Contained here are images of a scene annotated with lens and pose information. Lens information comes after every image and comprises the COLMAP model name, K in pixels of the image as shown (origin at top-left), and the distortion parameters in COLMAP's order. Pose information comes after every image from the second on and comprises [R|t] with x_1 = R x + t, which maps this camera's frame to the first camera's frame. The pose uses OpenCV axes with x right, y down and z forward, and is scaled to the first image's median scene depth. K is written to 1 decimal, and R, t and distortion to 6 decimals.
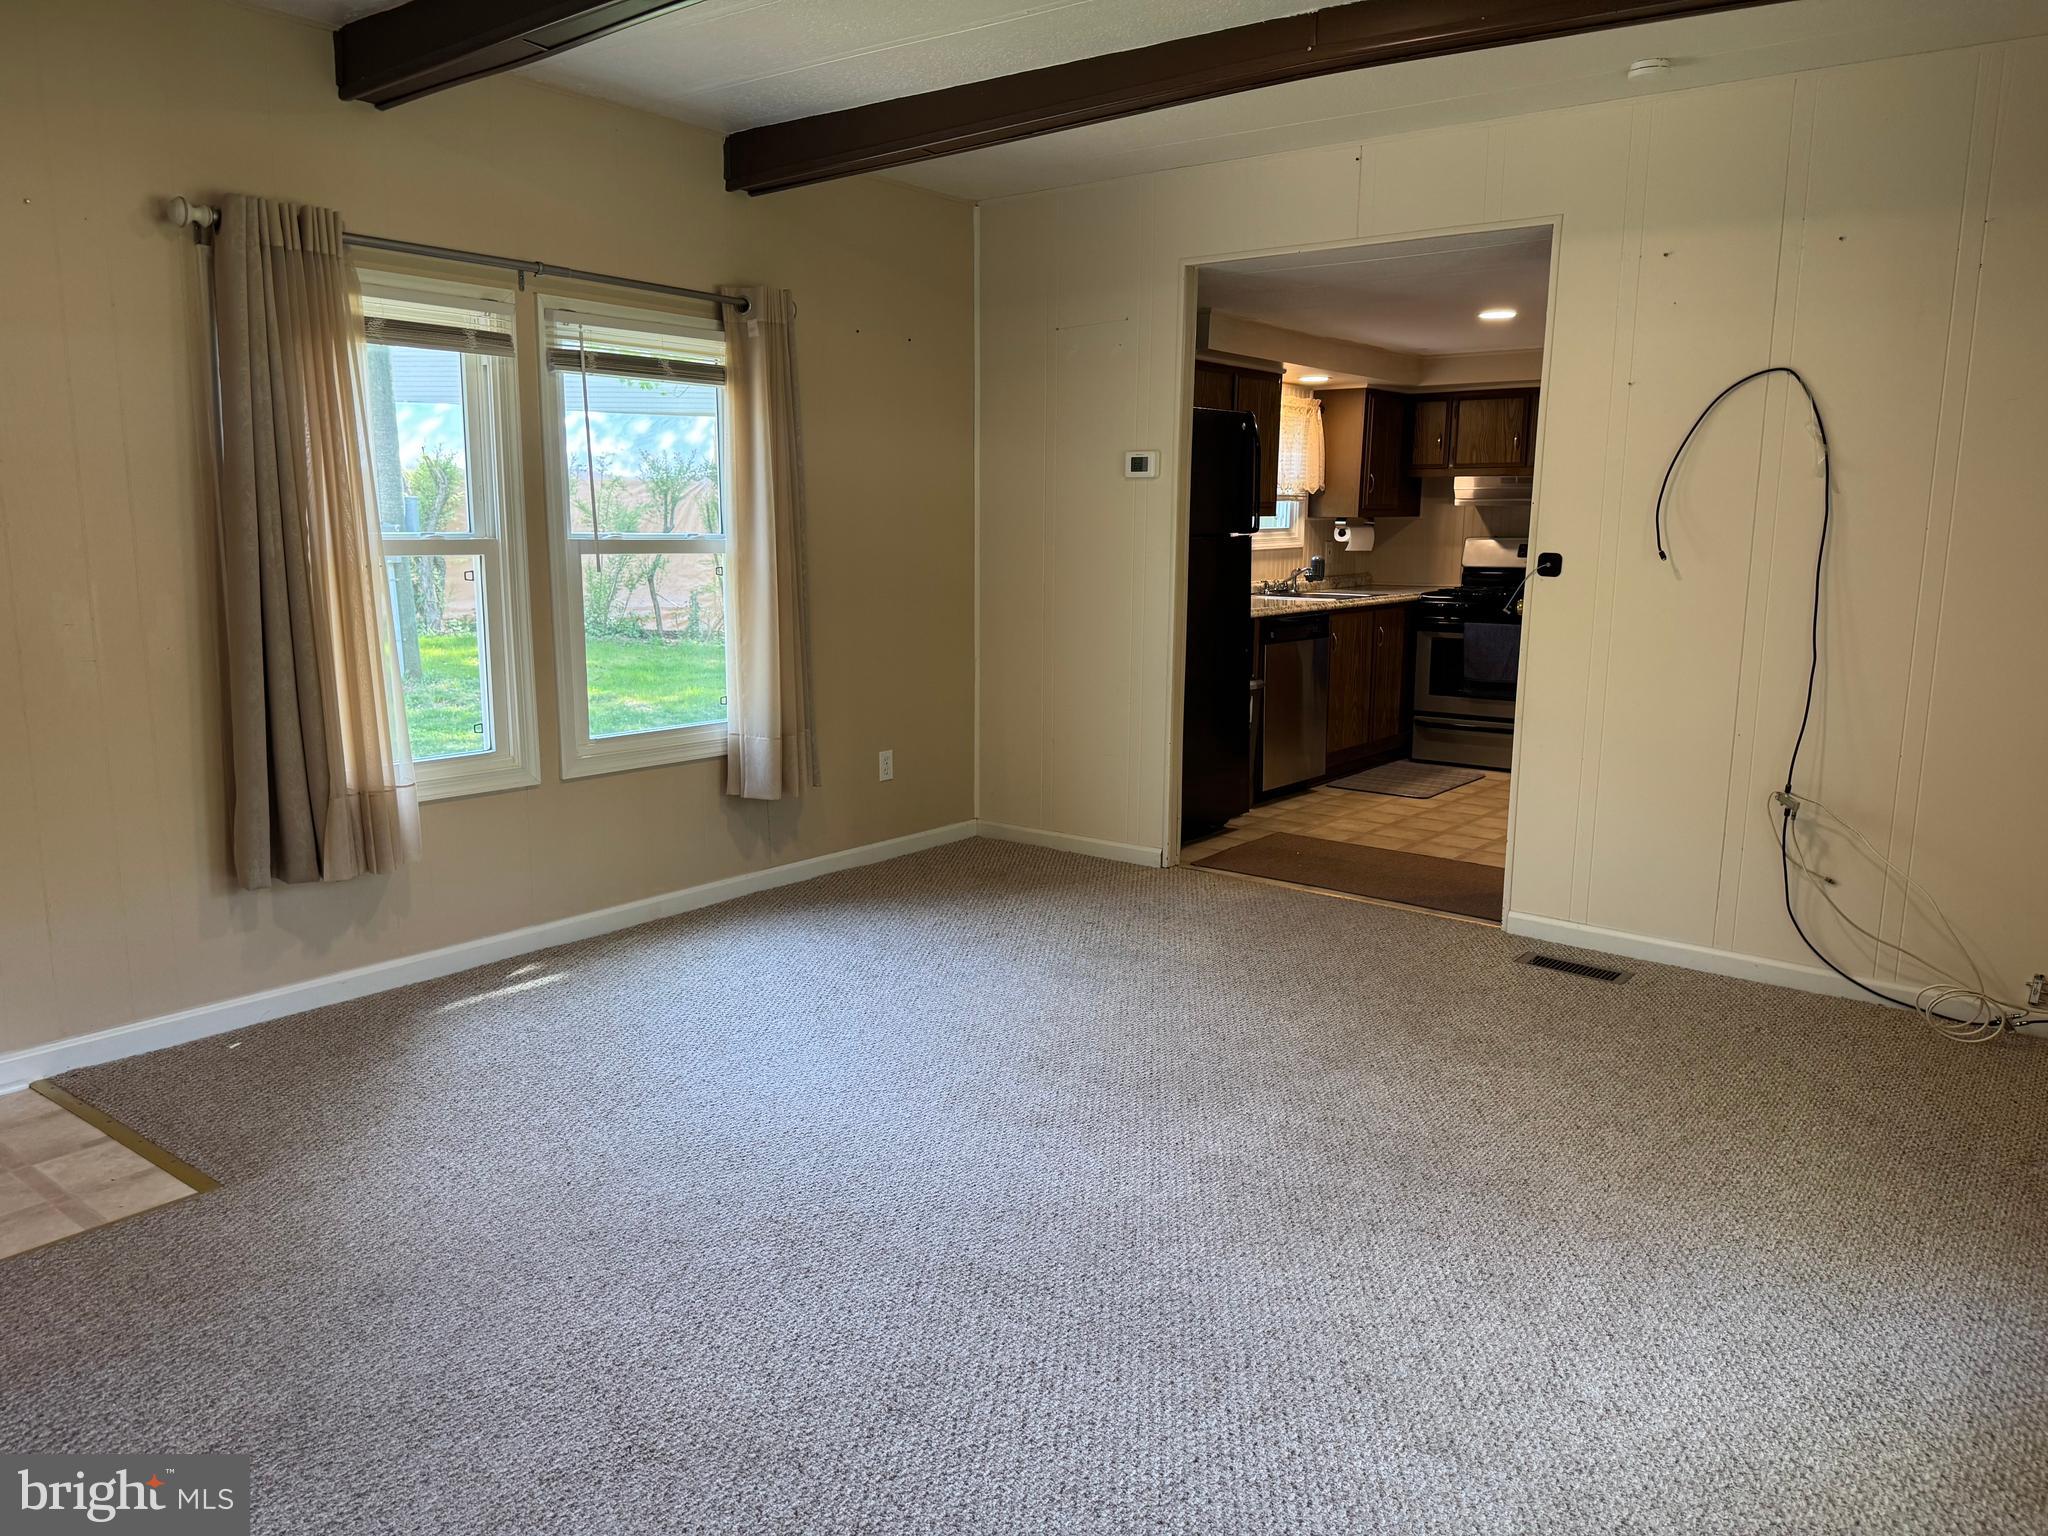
lens RADIAL K [[1403.3, 0, 1024.0], [0, 1403.3, 768.0], [0, 0, 1]] dist [0.004913, -0.043244]
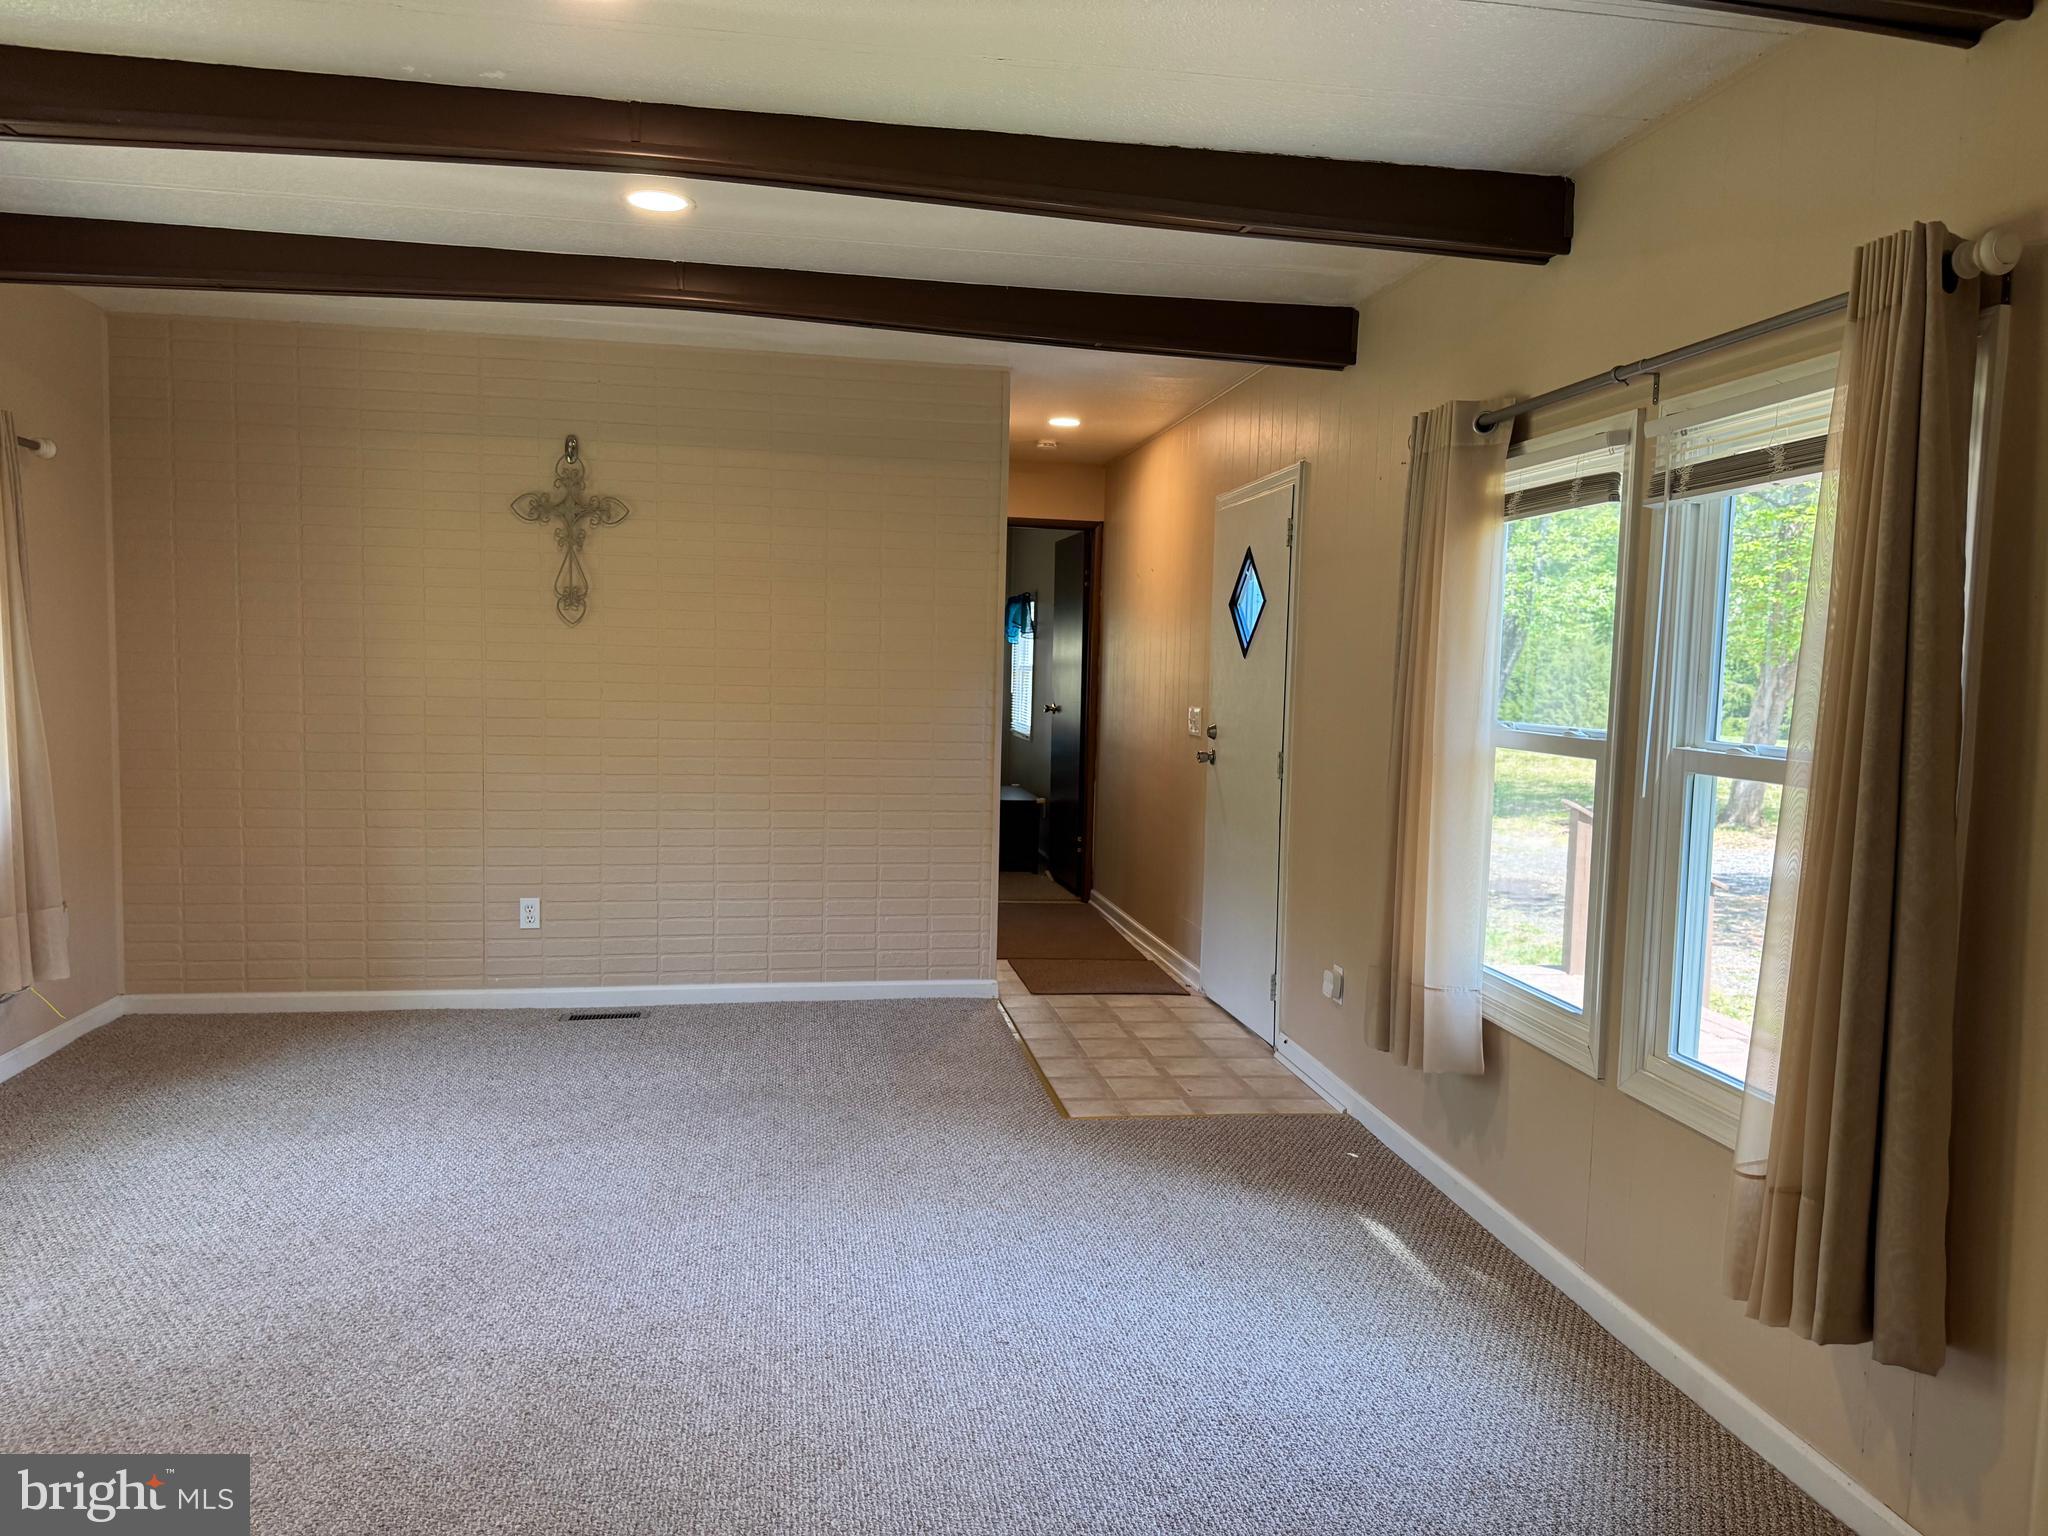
lens RADIAL K [[1386.2, 0, 1024.0], [0, 1386.2, 768.0], [0, 0, 1]] dist [0.074464, -0.042228]
pose [[-0.667369, 0.034787, -0.743914, 0.398781], [-0.156444, 0.970071, 0.185709, -0.241463], [0.728110, 0.240317, -0.641953, 1.264862]]
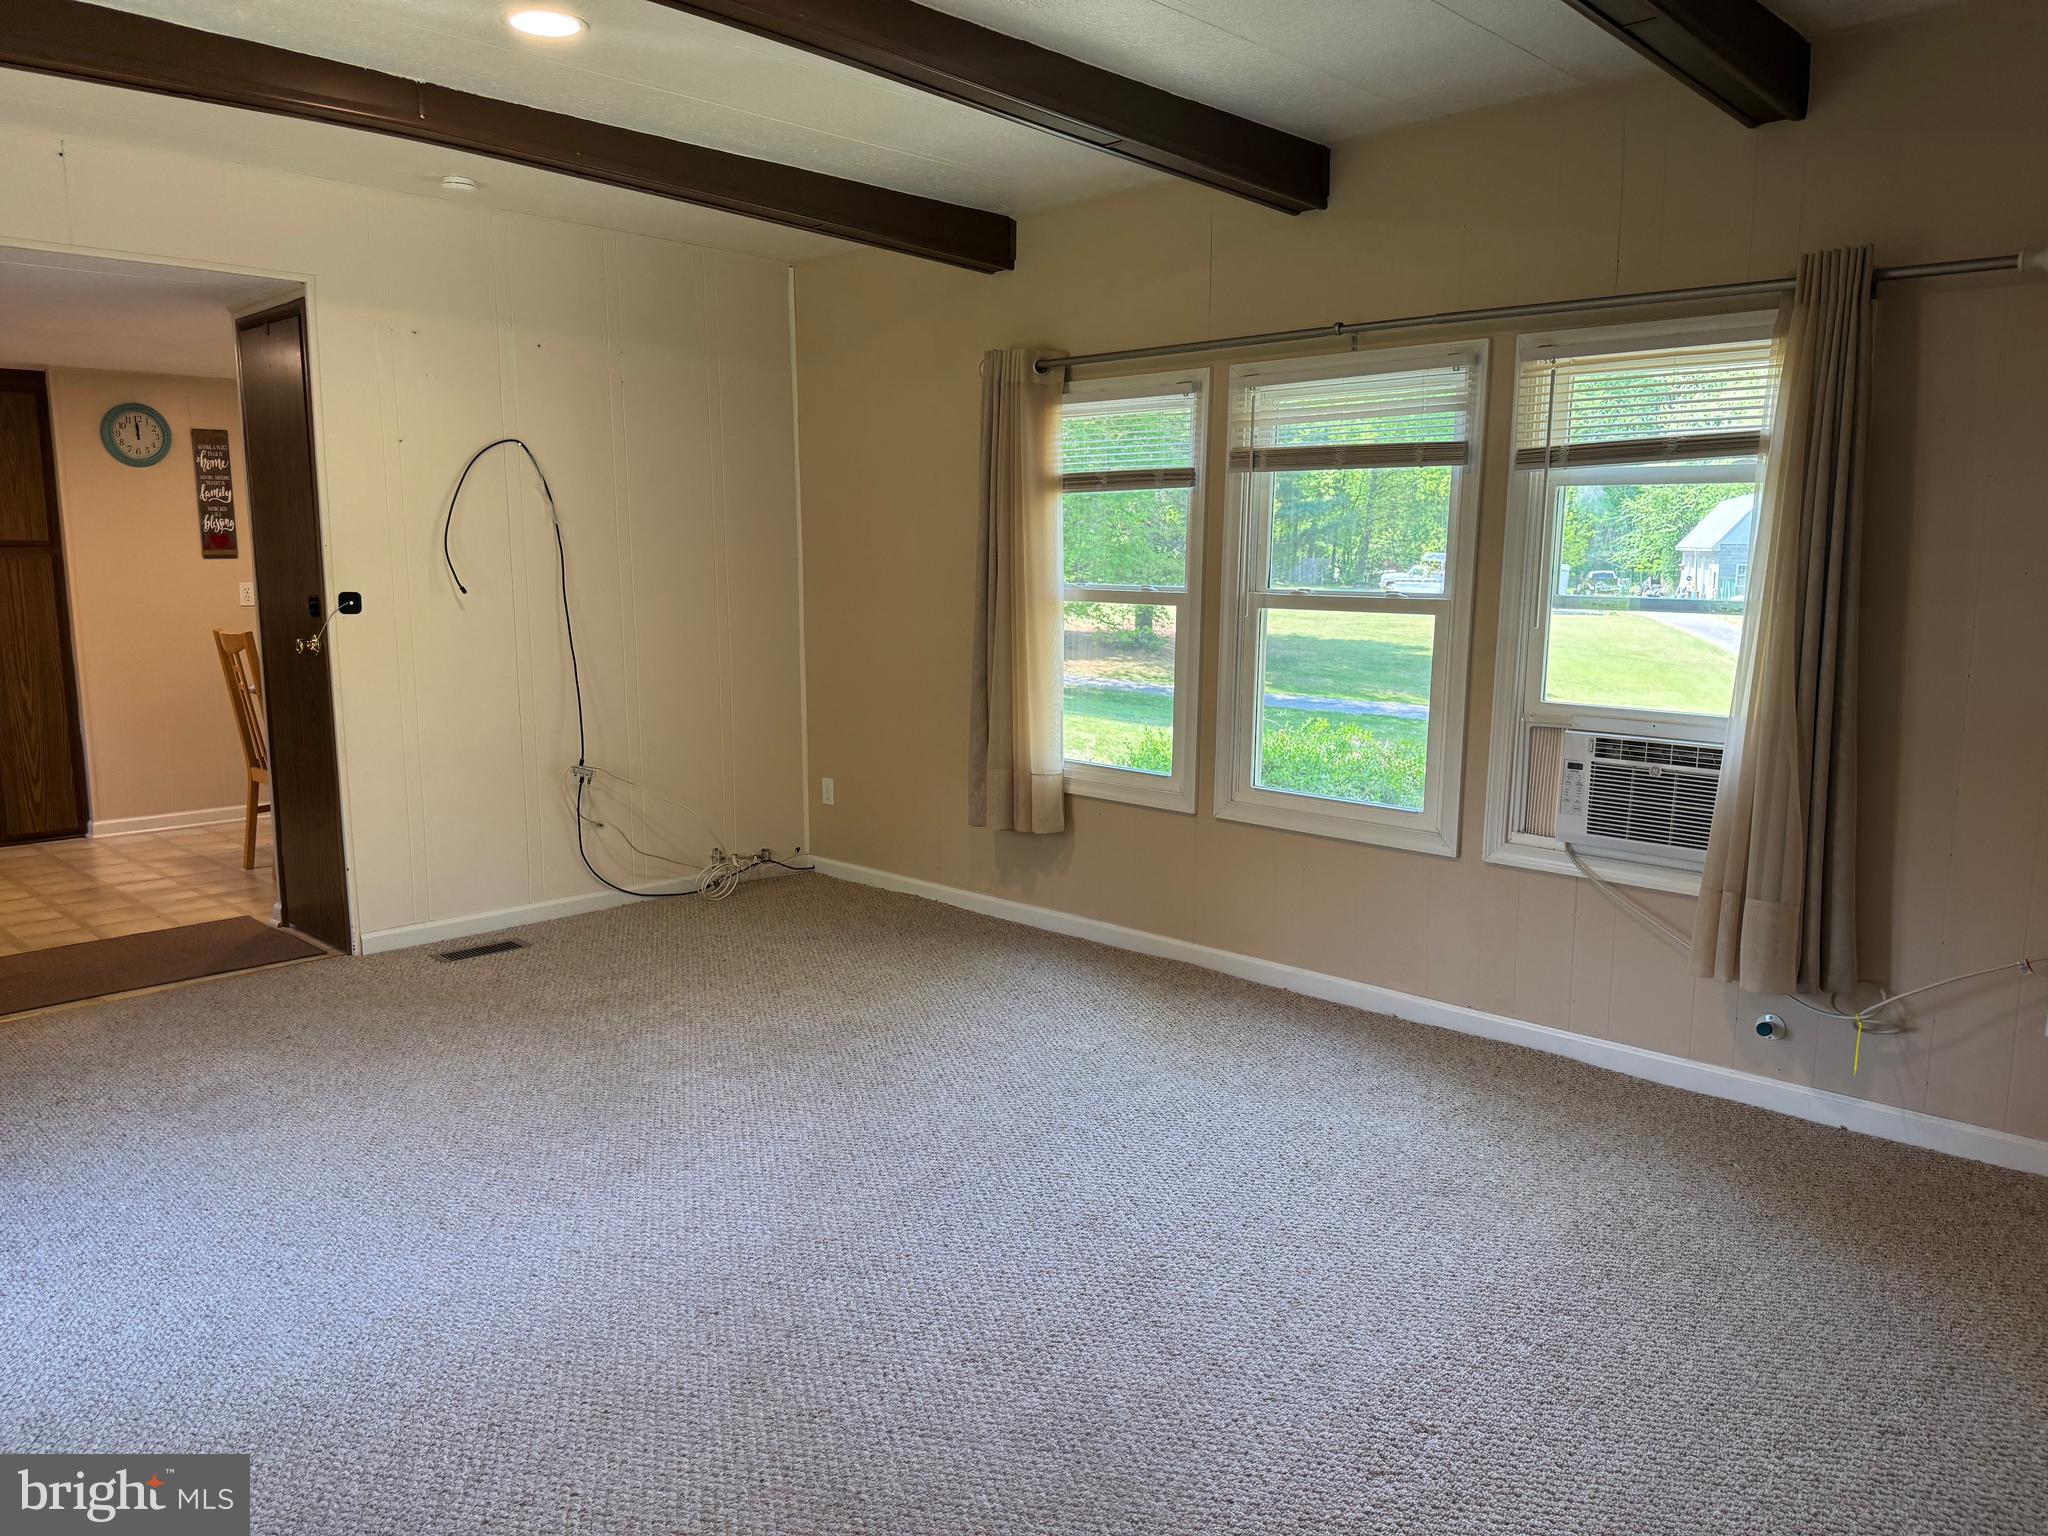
lens RADIAL K [[1403.3, 0, 1024.0], [0, 1403.3, 768.0], [0, 0, 1]] dist [0.004913, -0.043244]
pose [[0.090250, -0.158639, 0.983203, -0.713468], [0.173646, 0.974617, 0.141315, -0.093393], [-0.980664, 0.157975, 0.115506, 0.437835]]
